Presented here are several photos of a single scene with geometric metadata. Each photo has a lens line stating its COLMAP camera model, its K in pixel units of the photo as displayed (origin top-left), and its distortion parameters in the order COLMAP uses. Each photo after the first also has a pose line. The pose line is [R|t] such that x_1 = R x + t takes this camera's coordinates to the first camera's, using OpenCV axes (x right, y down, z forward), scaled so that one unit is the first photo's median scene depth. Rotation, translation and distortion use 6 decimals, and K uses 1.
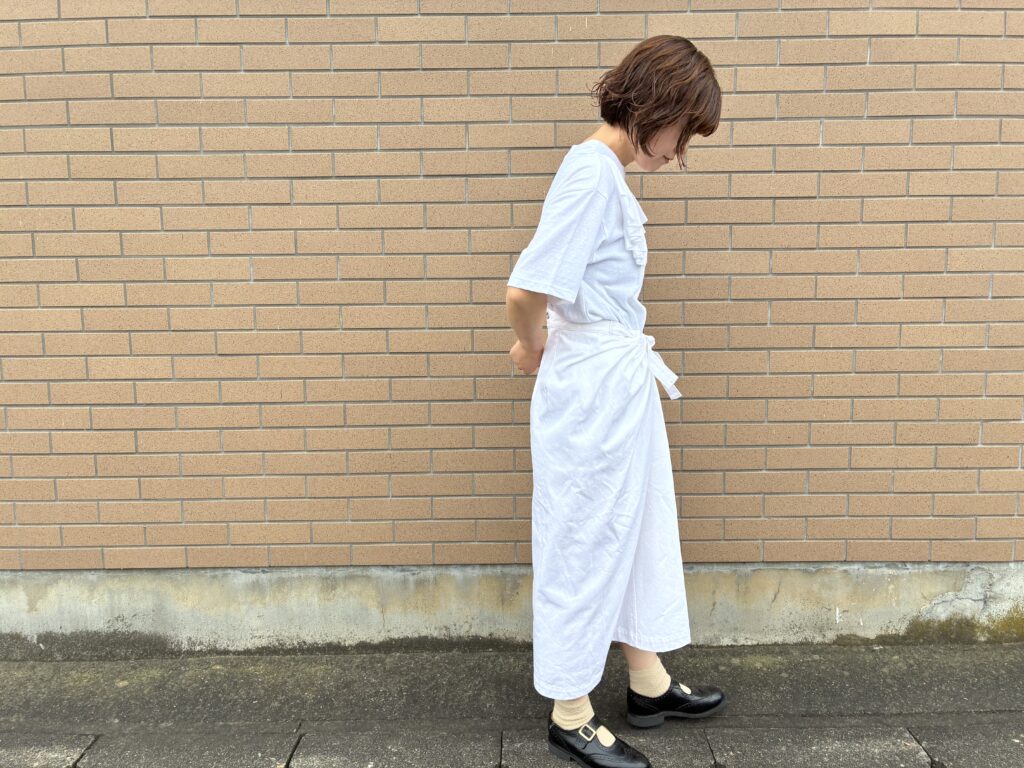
lens RADIAL K [[782.2, 0, 516.6], [0, 782.2, 374.4], [0, 0, 1]] dist [0.042712, -0.039767]
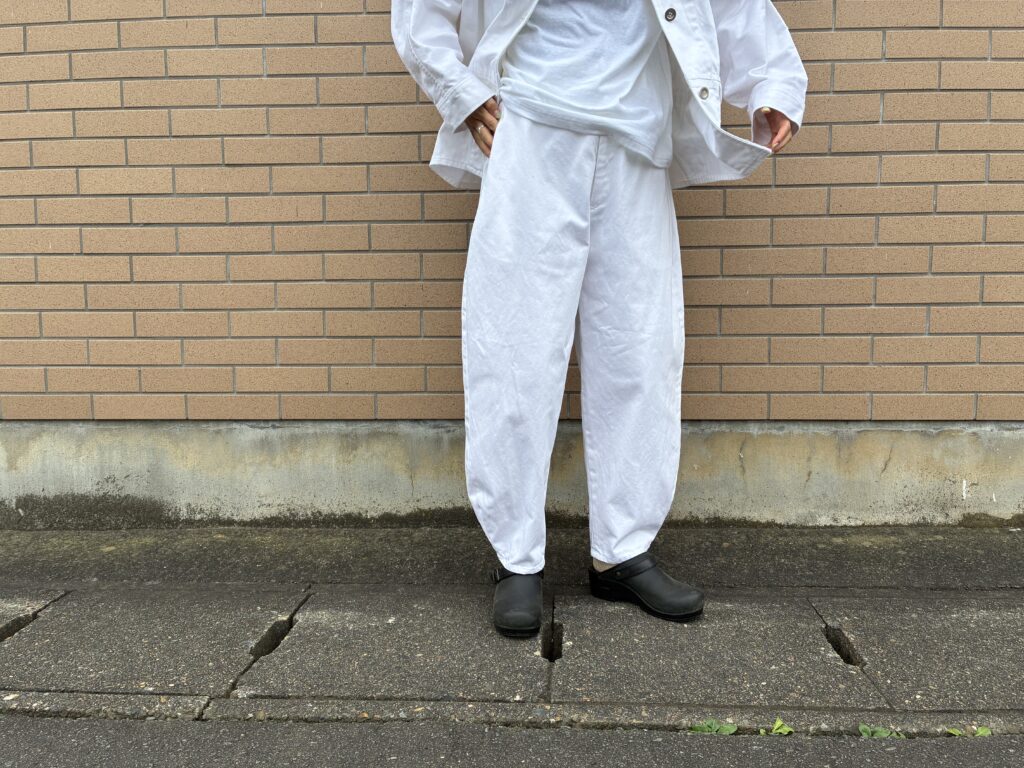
lens RADIAL K [[782.2, 0, 515.2], [0, 782.2, 373.6], [0, 0, 1]] dist [0.042712, -0.039767]
pose [[0.998614, 0.008395, -0.051965, -0.015620], [-0.010332, 0.999257, -0.037125, 0.229239], [0.051615, 0.037611, 0.997959, 0.162288]]
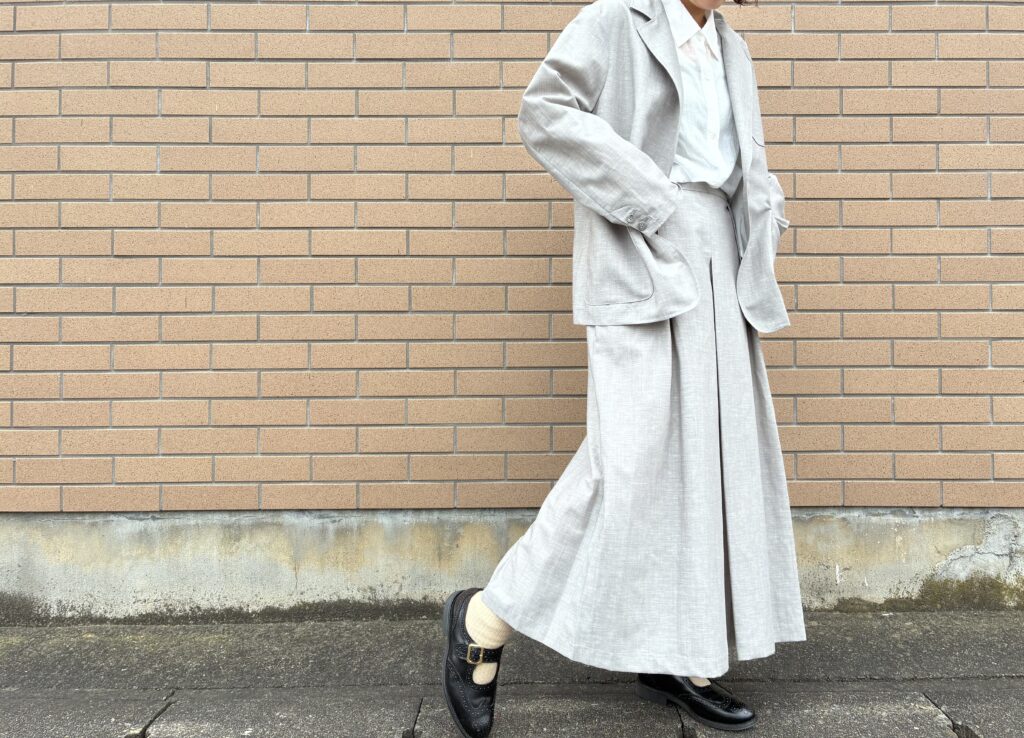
lens RADIAL K [[813.2, 0, 539.0], [0, 813.2, 330.8], [0, 0, 1]] dist [0.038711, -0.028704]
pose [[0.999905, 0.007212, 0.011761, 0.078950], [-0.005494, 0.990134, -0.140018, 0.178887], [-0.012655, 0.139940, 0.990079, 0.106441]]
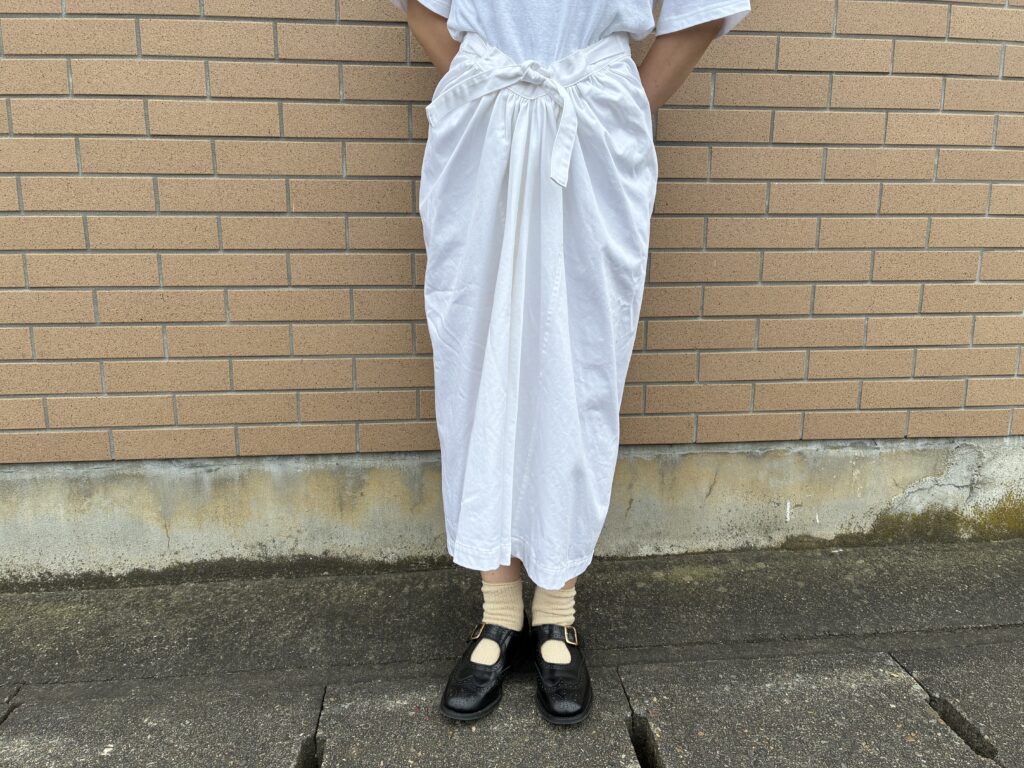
lens RADIAL K [[782.2, 0, 516.4], [0, 782.2, 373.6], [0, 0, 1]] dist [0.042712, -0.039767]
pose [[0.993926, -0.008694, 0.109706, 0.065435], [0.000753, 0.997388, 0.072221, 0.121764], [-0.110047, -0.071699, 0.991337, 0.294600]]
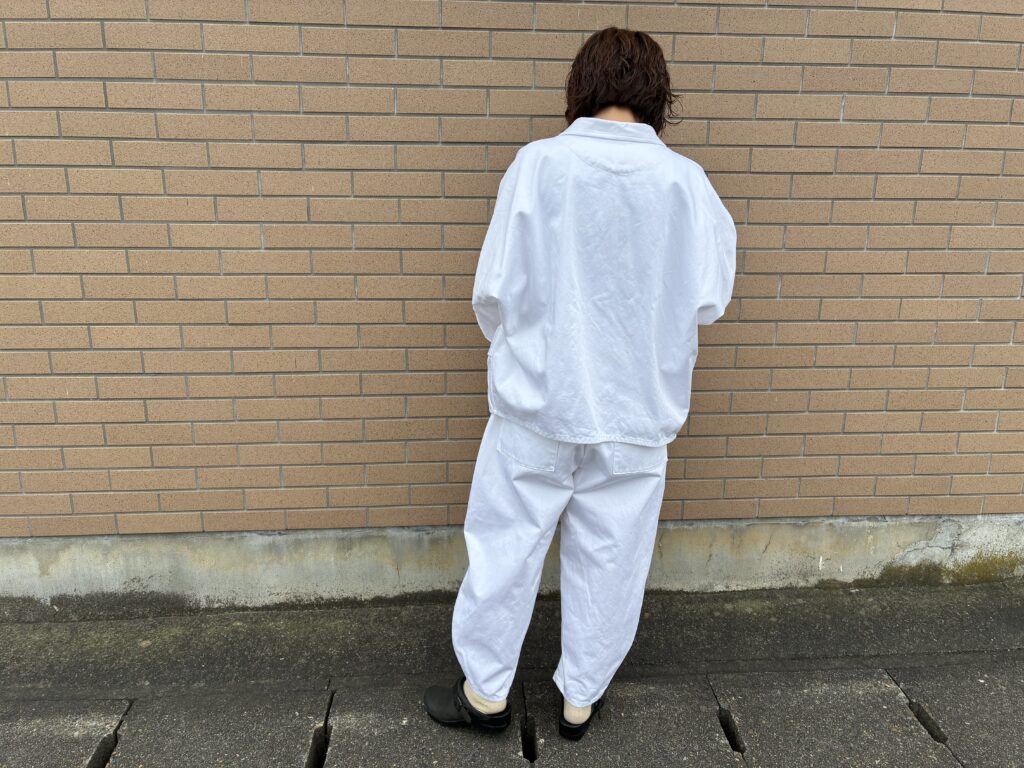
lens RADIAL K [[782.2, 0, 516.7], [0, 782.2, 375.1], [0, 0, 1]] dist [0.042712, -0.039767]
pose [[0.996728, -0.000819, 0.080829, -0.101280], [-0.010369, 0.990392, 0.137896, -0.099566], [-0.080165, -0.138283, 0.987143, -0.001050]]
